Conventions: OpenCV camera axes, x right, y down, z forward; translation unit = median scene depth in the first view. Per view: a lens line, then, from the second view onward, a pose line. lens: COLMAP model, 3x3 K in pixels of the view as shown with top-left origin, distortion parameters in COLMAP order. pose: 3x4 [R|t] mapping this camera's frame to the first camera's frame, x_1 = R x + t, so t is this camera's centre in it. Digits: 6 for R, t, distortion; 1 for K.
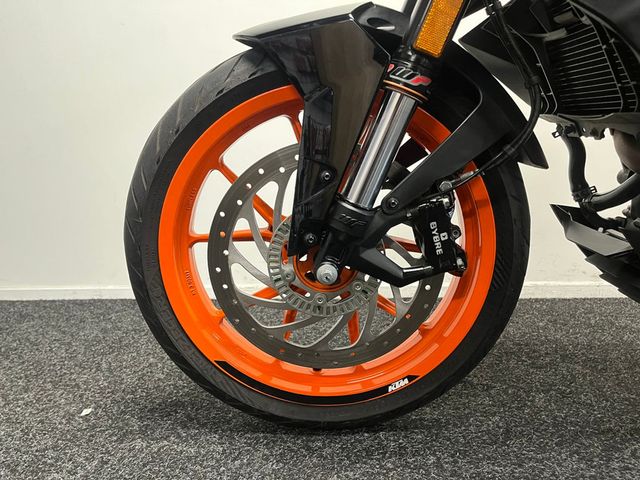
lens RADIAL K [[485.8, 0, 320.0], [0, 485.8, 240.0], [0, 0, 1]] dist [0.112846, -0.155122]
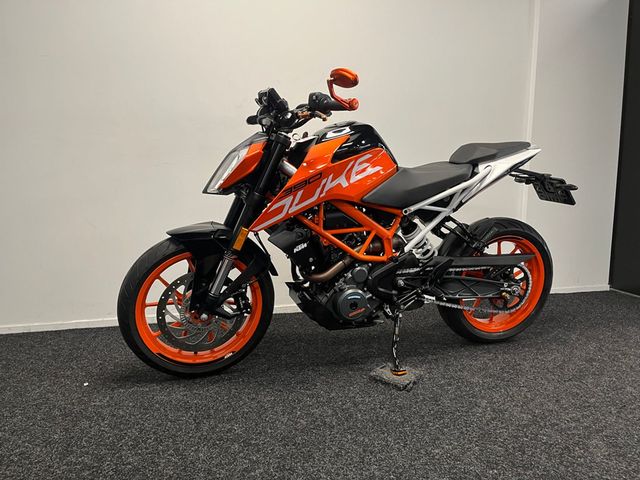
lens RADIAL K [[485.8, 0, 320.0], [0, 485.8, 240.0], [0, 0, 1]] dist [0.112846, -0.155122]
pose [[0.938291, -0.012430, 0.345622, -0.298233], [0.017388, 0.999786, -0.011247, -0.304762], [-0.345408, 0.016563, 0.938306, -1.753168]]
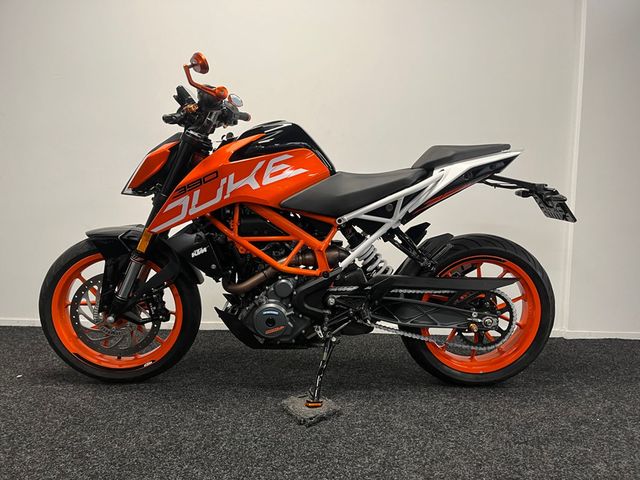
lens RADIAL K [[485.8, 0, 320.0], [0, 485.8, 240.0], [0, 0, 1]] dist [0.112846, -0.155122]
pose [[0.996034, 0.046665, 0.075751, 0.867611], [-0.041183, 0.996526, -0.072382, -0.208026], [-0.078865, 0.068976, 0.994496, -1.743447]]
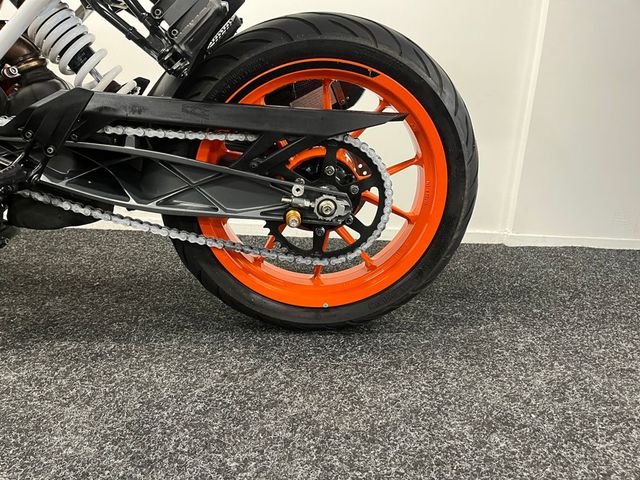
lens RADIAL K [[485.8, 0, 320.0], [0, 485.8, 240.0], [0, 0, 1]] dist [0.112846, -0.155122]
pose [[0.989040, 0.053955, 0.137433, 1.783927], [-0.070434, 0.990511, 0.118010, -0.062445], [-0.129762, -0.126396, 0.983456, -0.389068]]
